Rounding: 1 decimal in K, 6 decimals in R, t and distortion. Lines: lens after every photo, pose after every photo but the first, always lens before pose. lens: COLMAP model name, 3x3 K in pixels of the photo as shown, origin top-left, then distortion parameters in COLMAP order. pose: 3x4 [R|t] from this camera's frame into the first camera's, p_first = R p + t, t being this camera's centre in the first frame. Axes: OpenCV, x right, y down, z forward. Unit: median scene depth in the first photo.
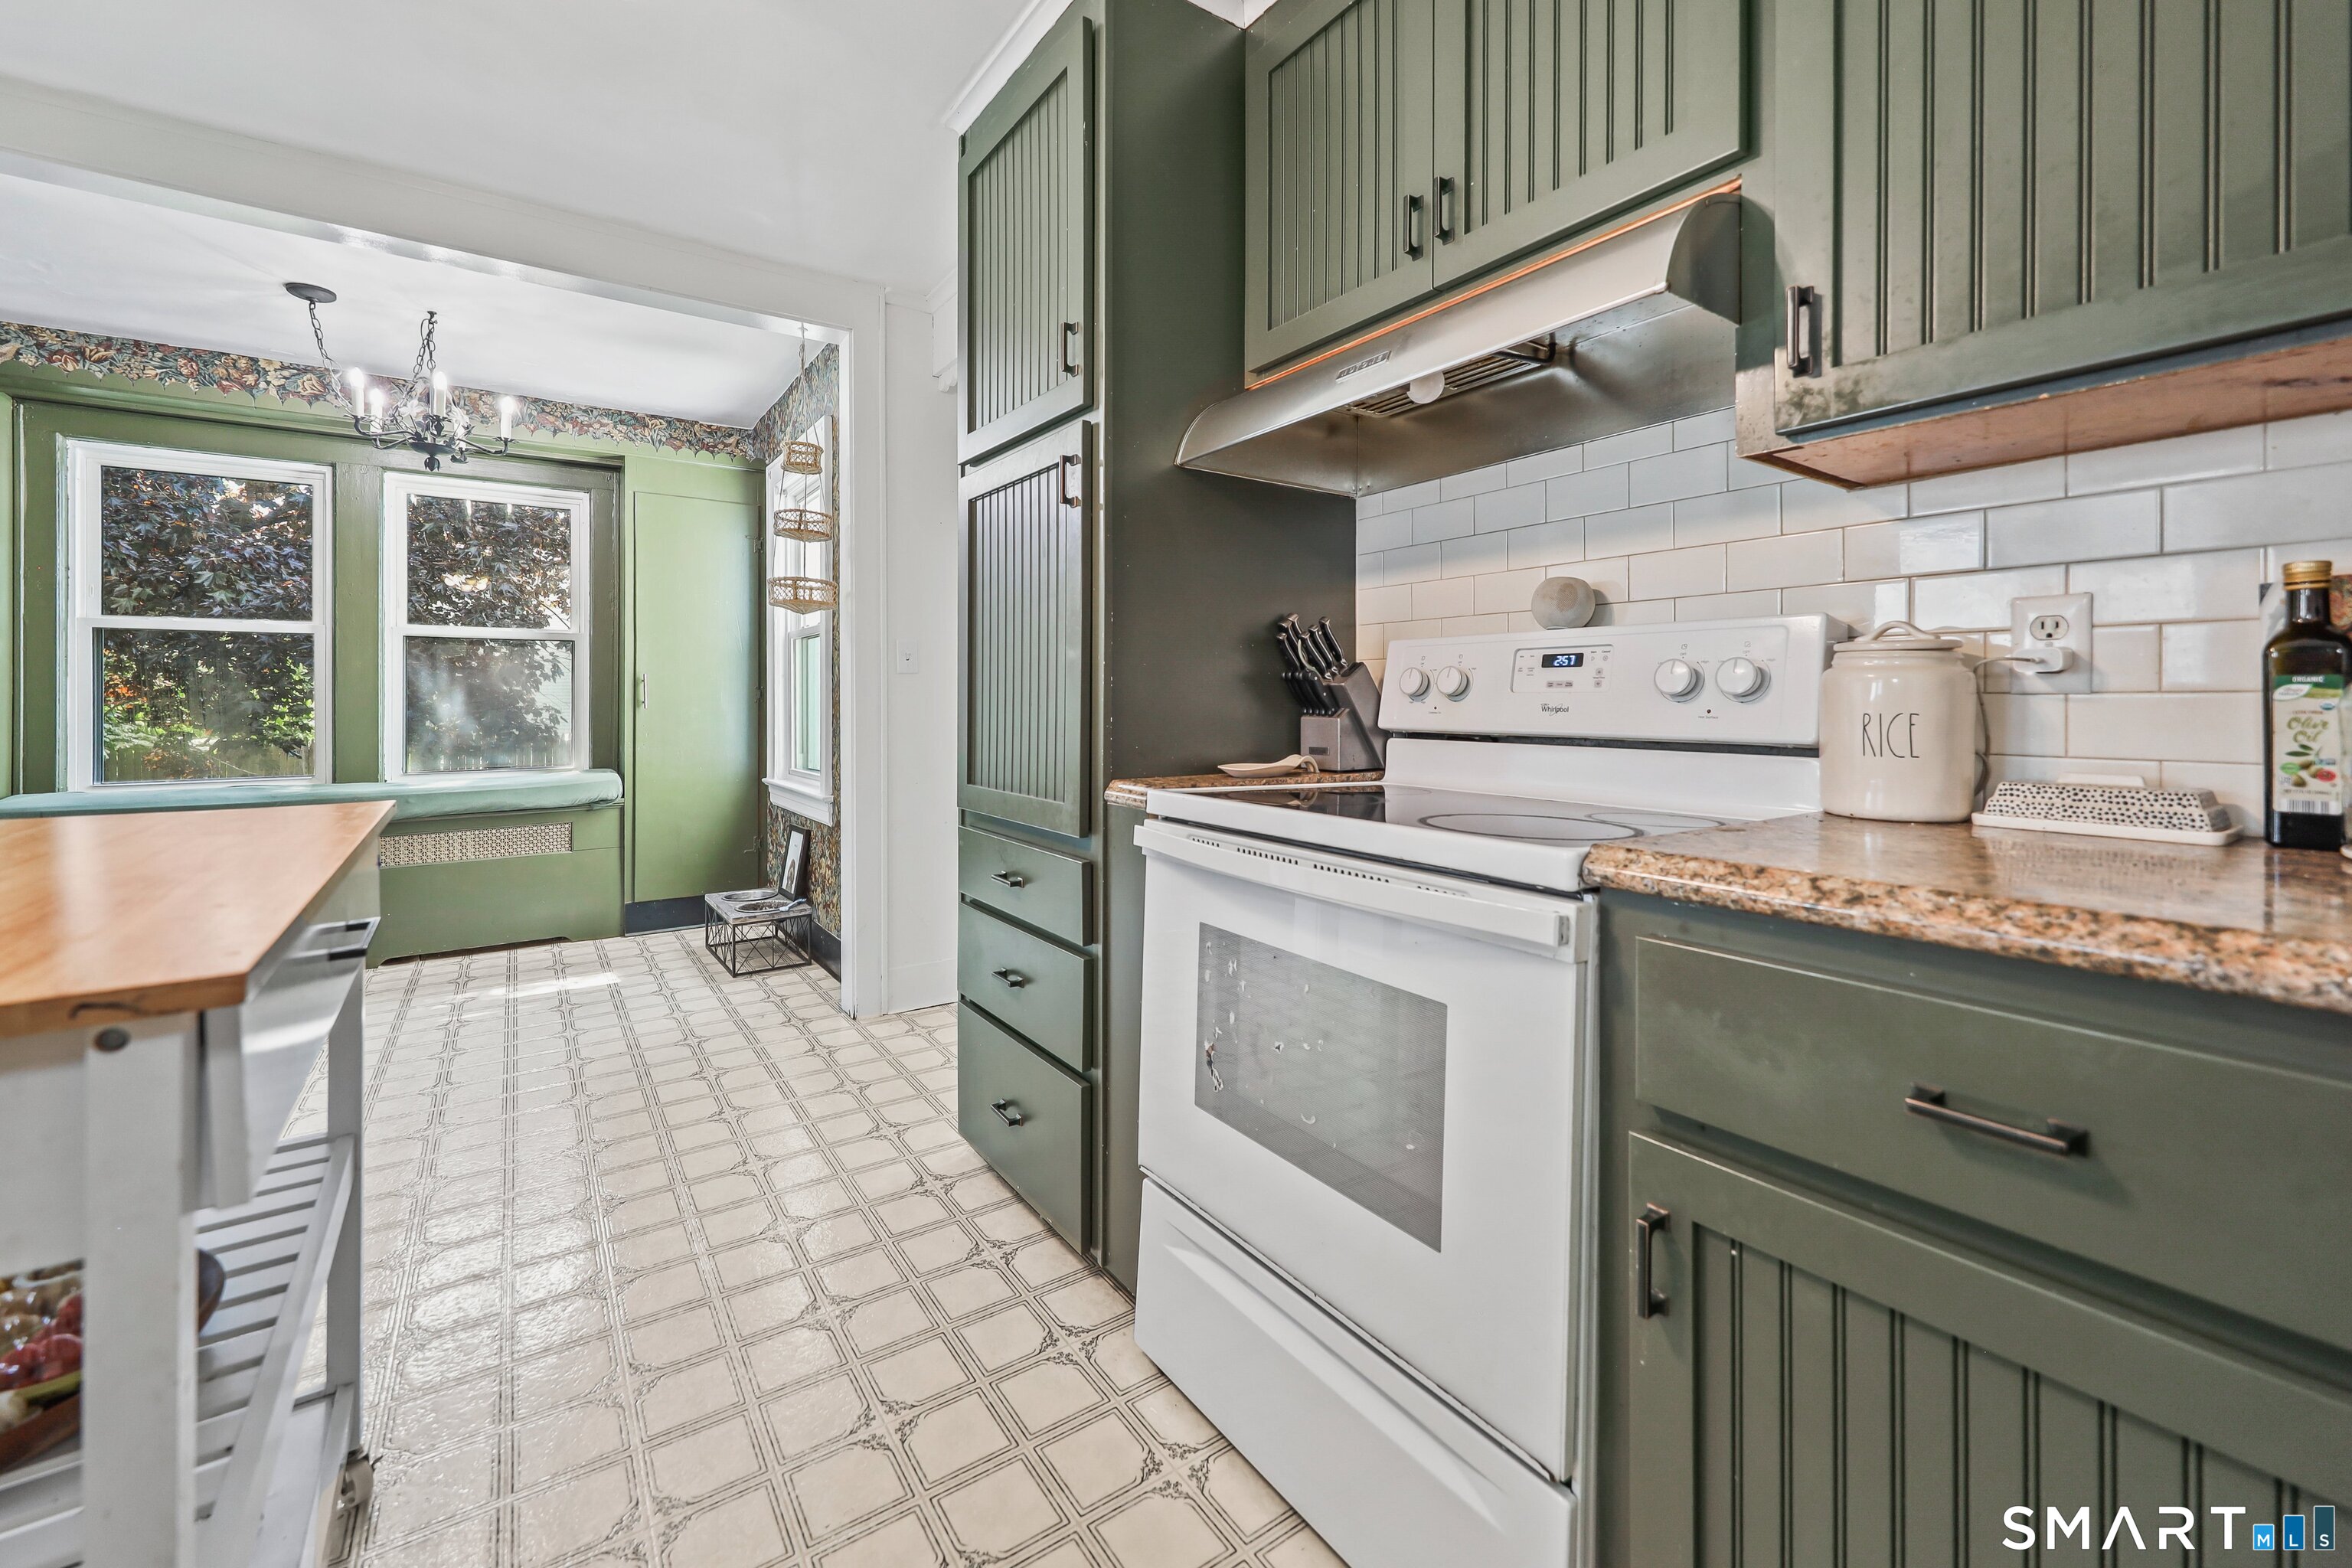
lens RADIAL K [[941.5, 0, 1152.8], [0, 941.5, 702.6], [0, 0, 1]] dist [0.000179, 0.000074]
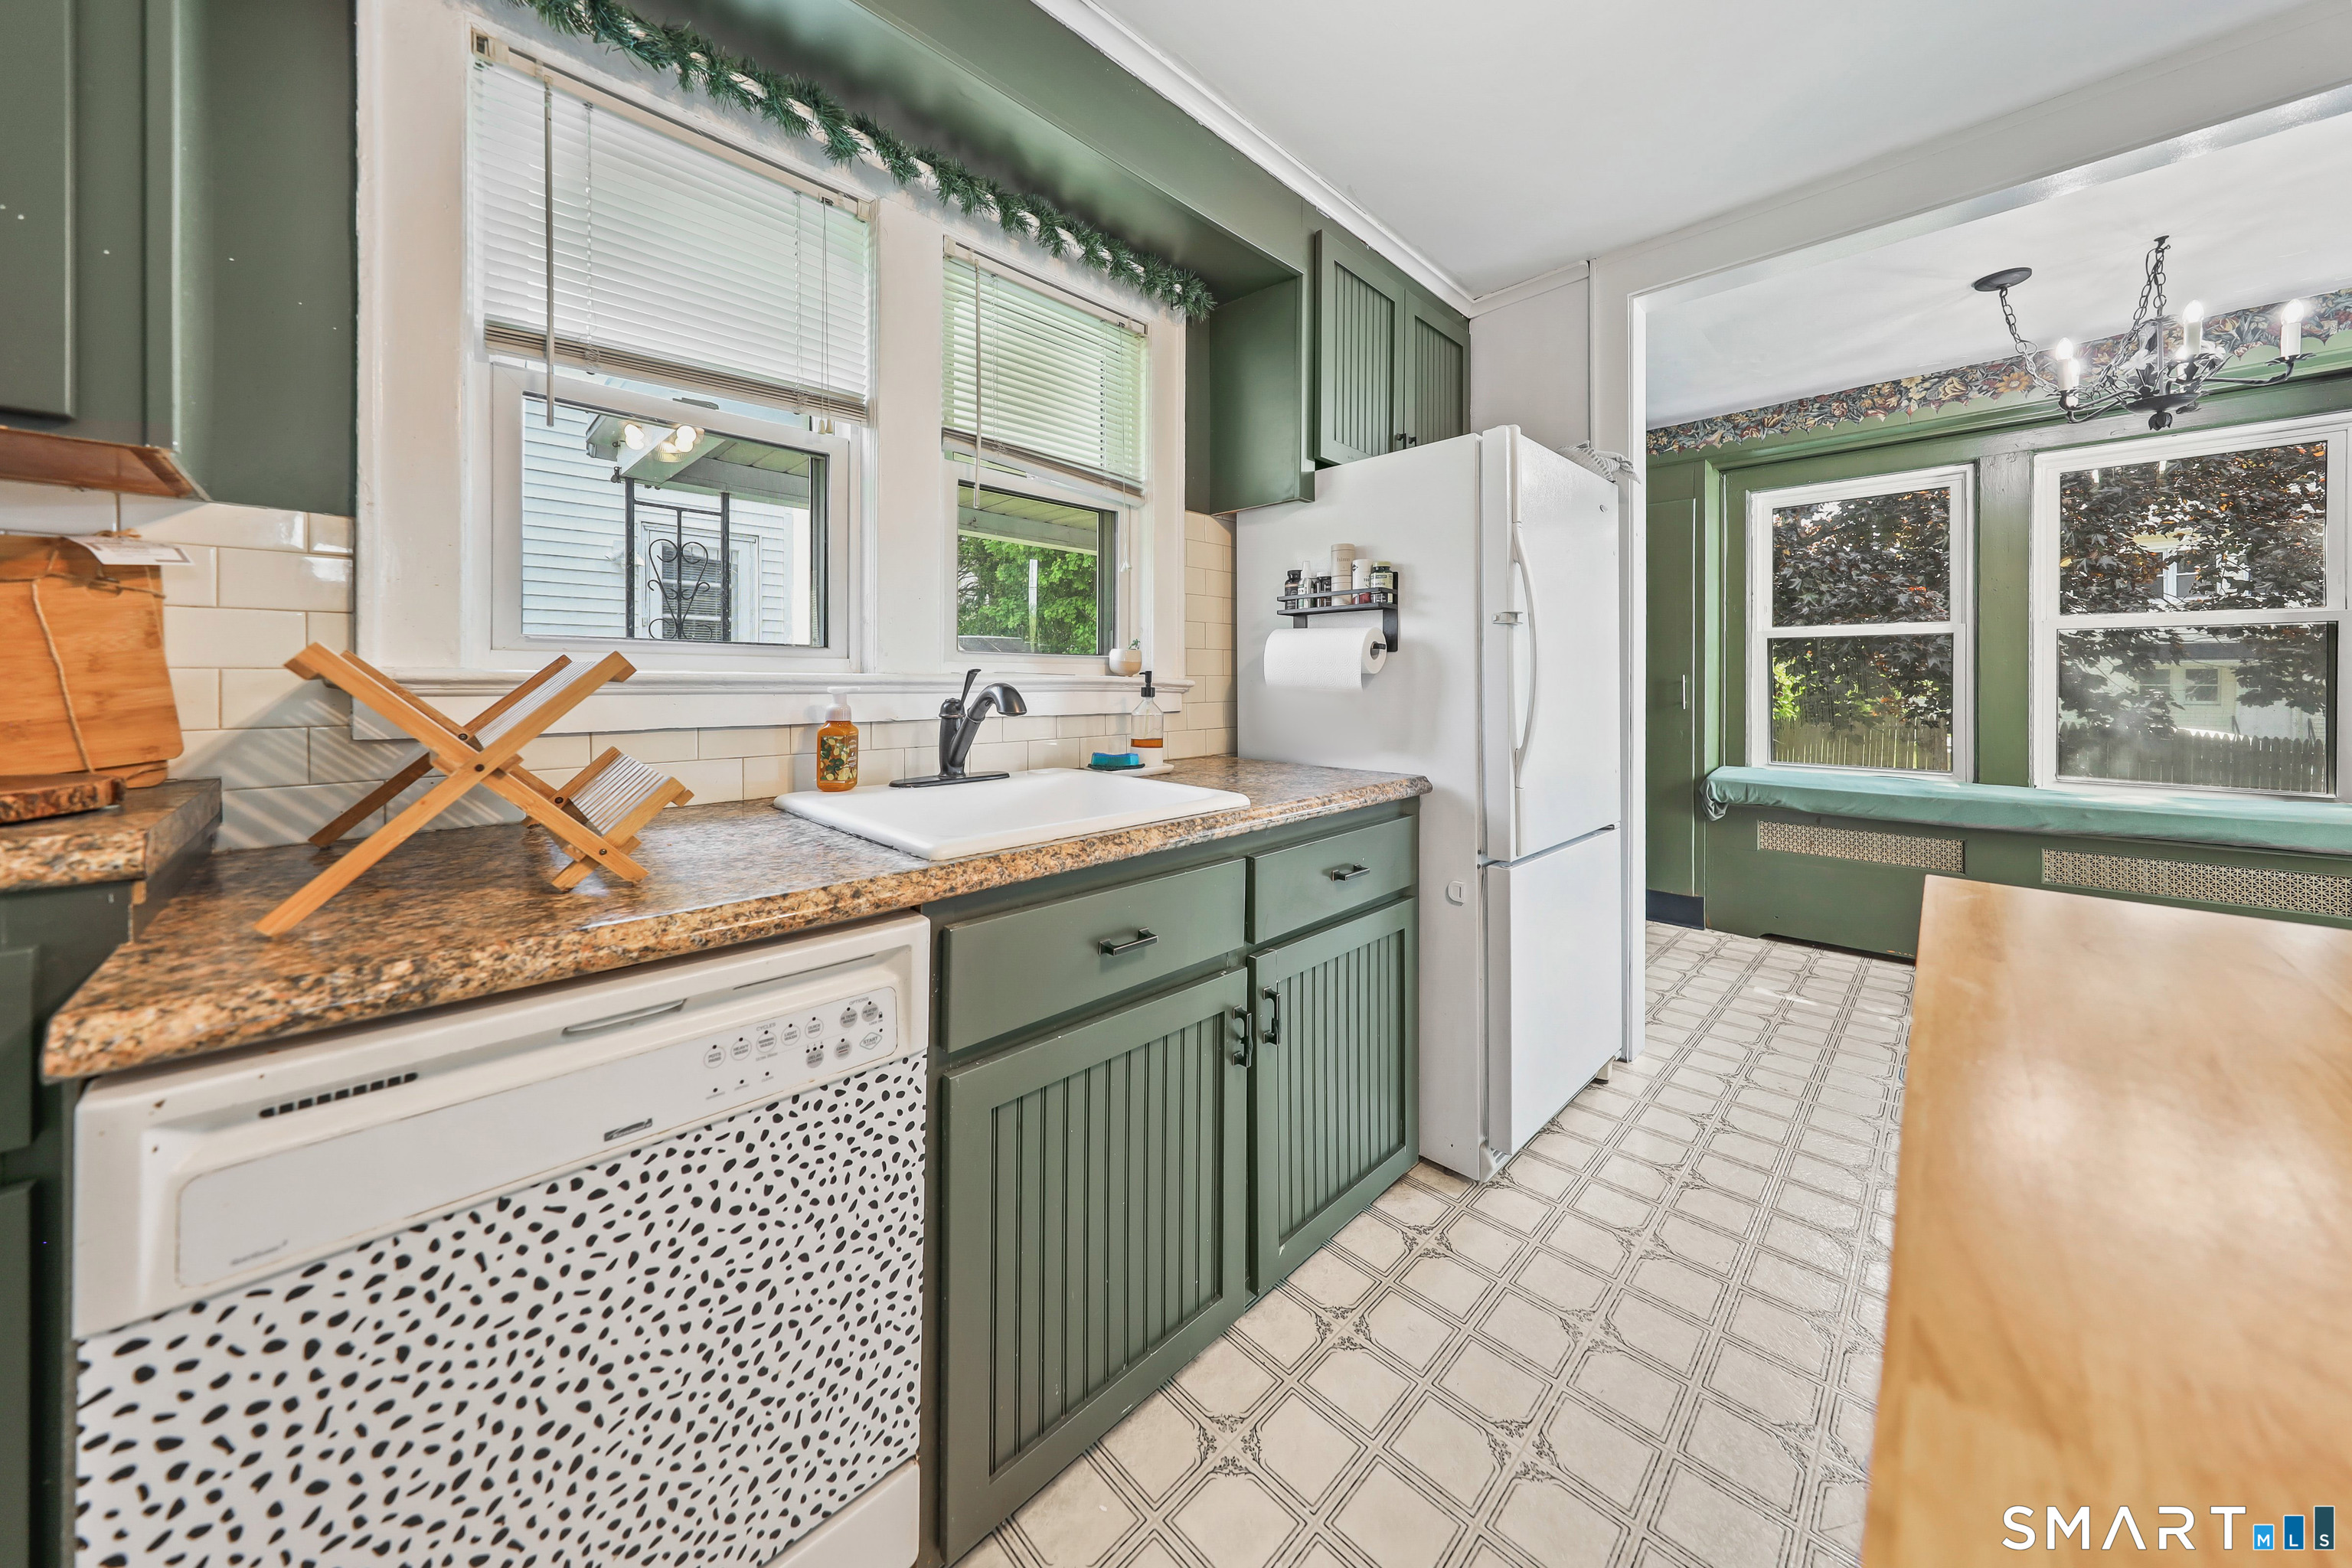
lens RADIAL K [[797.9, 0, 1166.0], [0, 797.9, 684.2], [0, 0, 1]] dist [0.000634, 0.000358]
pose [[0.183502, 0.005677, -0.983003, -0.411719], [-0.003565, 0.999981, 0.005110, -0.039428], [0.983013, 0.002566, 0.183519, 0.019678]]
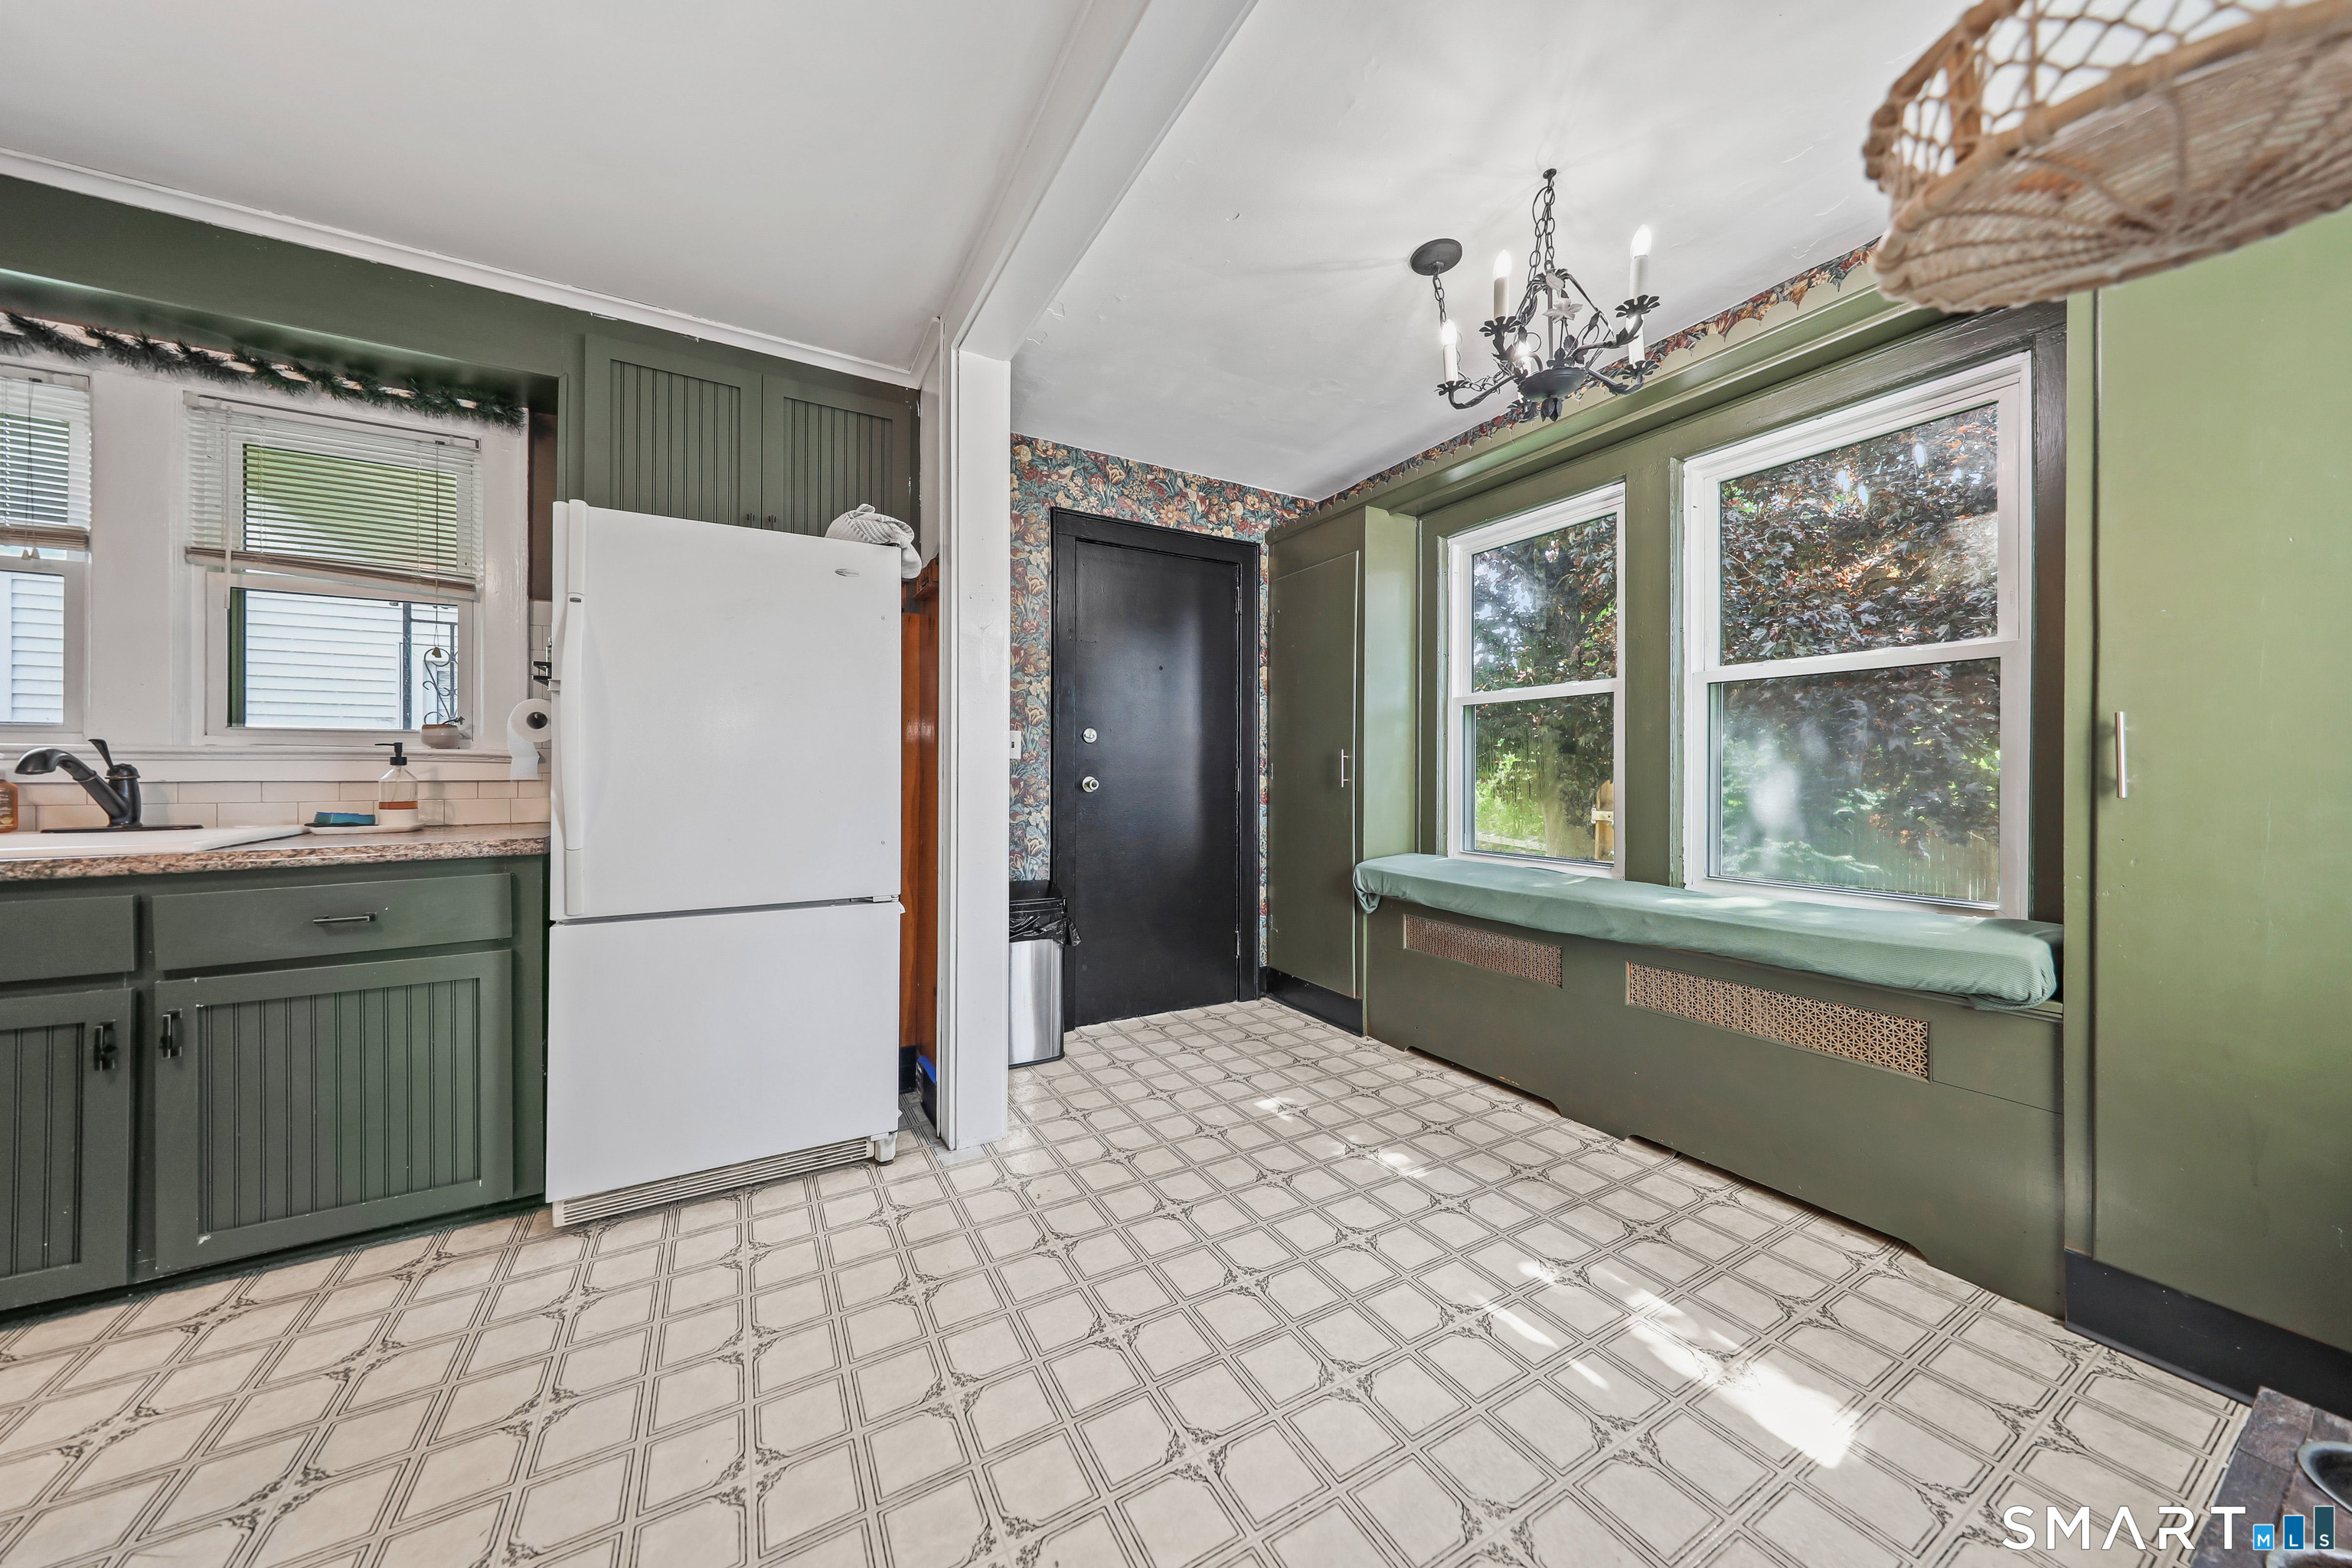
lens RADIAL K [[775.7, 0, 1166.6], [0, 775.7, 771.9], [0, 0, 1]] dist [-0.000251, -0.000041]
pose [[-0.086719, 0.003594, -0.996226, -0.378785], [-0.000479, 0.999993, 0.003650, -0.013360], [0.996233, 0.000794, -0.086717, 1.380703]]
